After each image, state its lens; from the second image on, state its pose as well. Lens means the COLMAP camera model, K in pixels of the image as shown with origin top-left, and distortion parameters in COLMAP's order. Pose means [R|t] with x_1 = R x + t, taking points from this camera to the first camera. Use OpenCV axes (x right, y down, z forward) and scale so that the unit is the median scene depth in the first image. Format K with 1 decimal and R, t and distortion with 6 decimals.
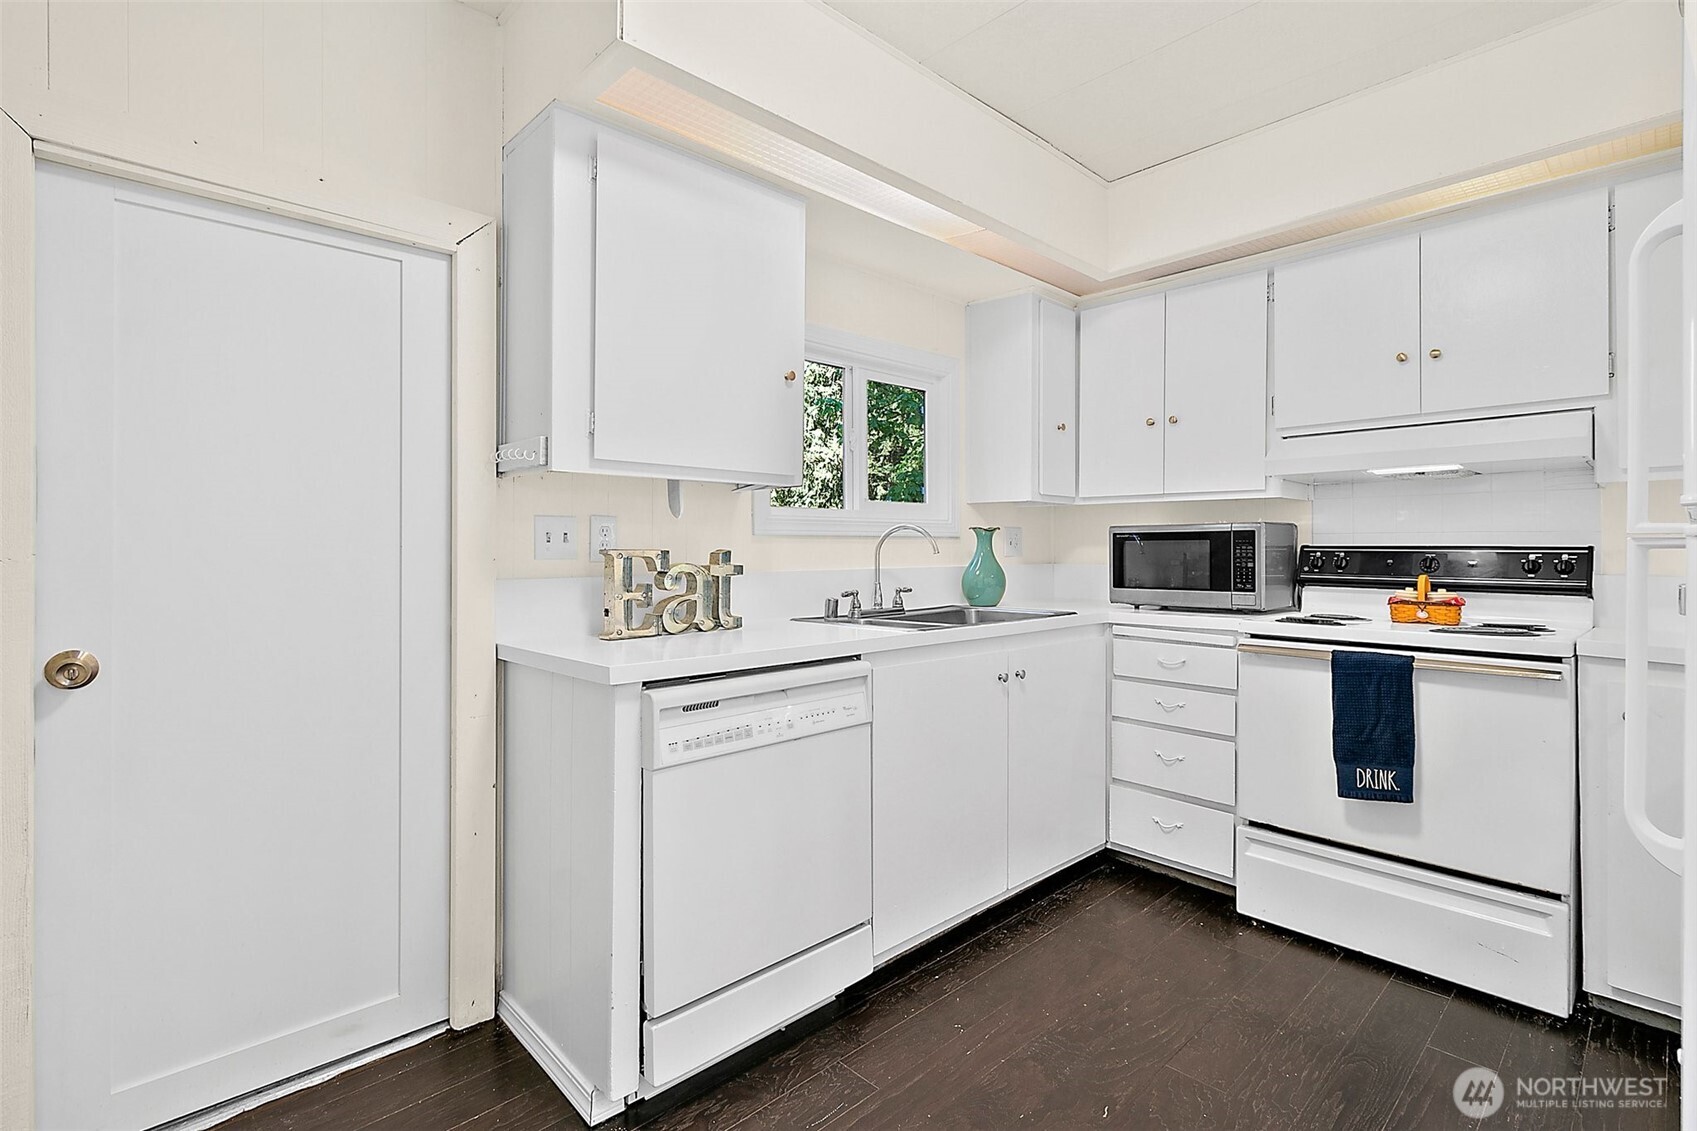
lens RADIAL K [[795.5, 0, 849.8], [0, 795.5, 544.8], [0, 0, 1]] dist [0.000498, 0.000298]
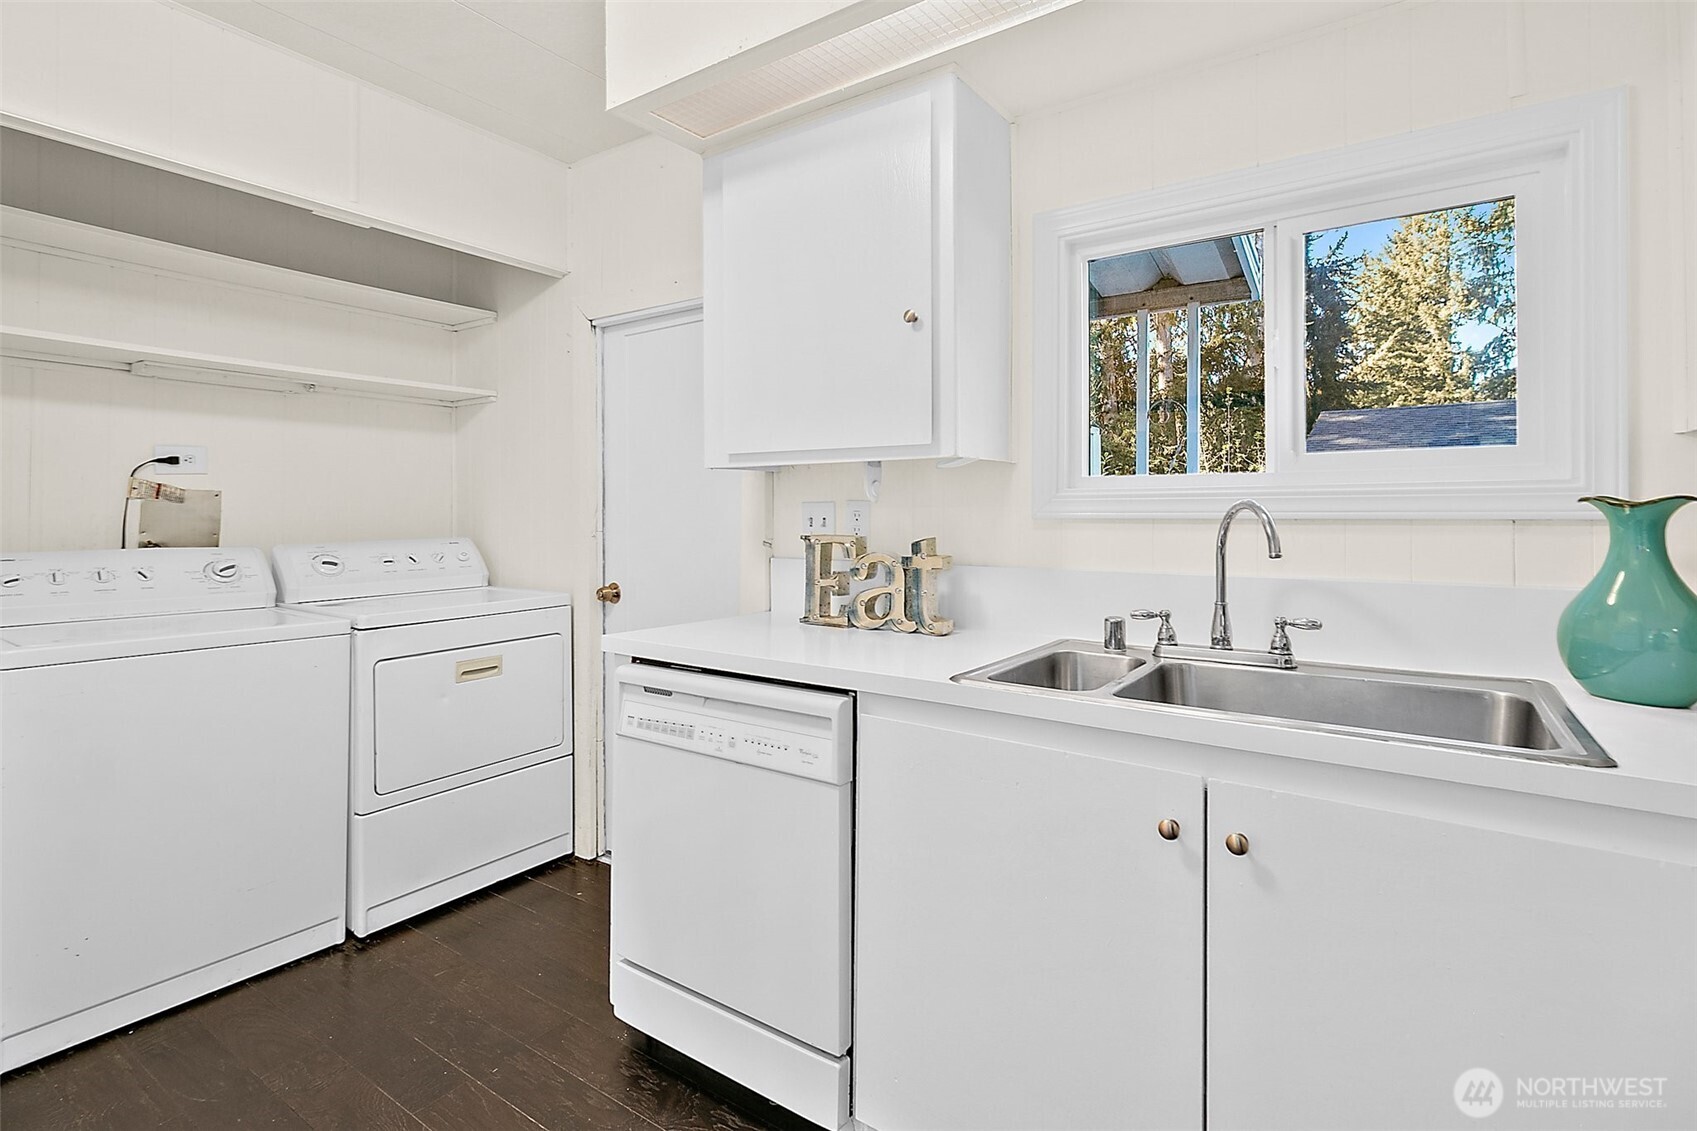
lens RADIAL K [[817.8, 0, 846.4], [0, 817.8, 499.3], [0, 0, 1]] dist [-0.002167, -0.000515]
pose [[0.197007, -0.013082, -0.980315, 0.614428], [0.004912, 0.999912, -0.012356, -0.022190], [0.980390, -0.002381, 0.197054, 0.696828]]
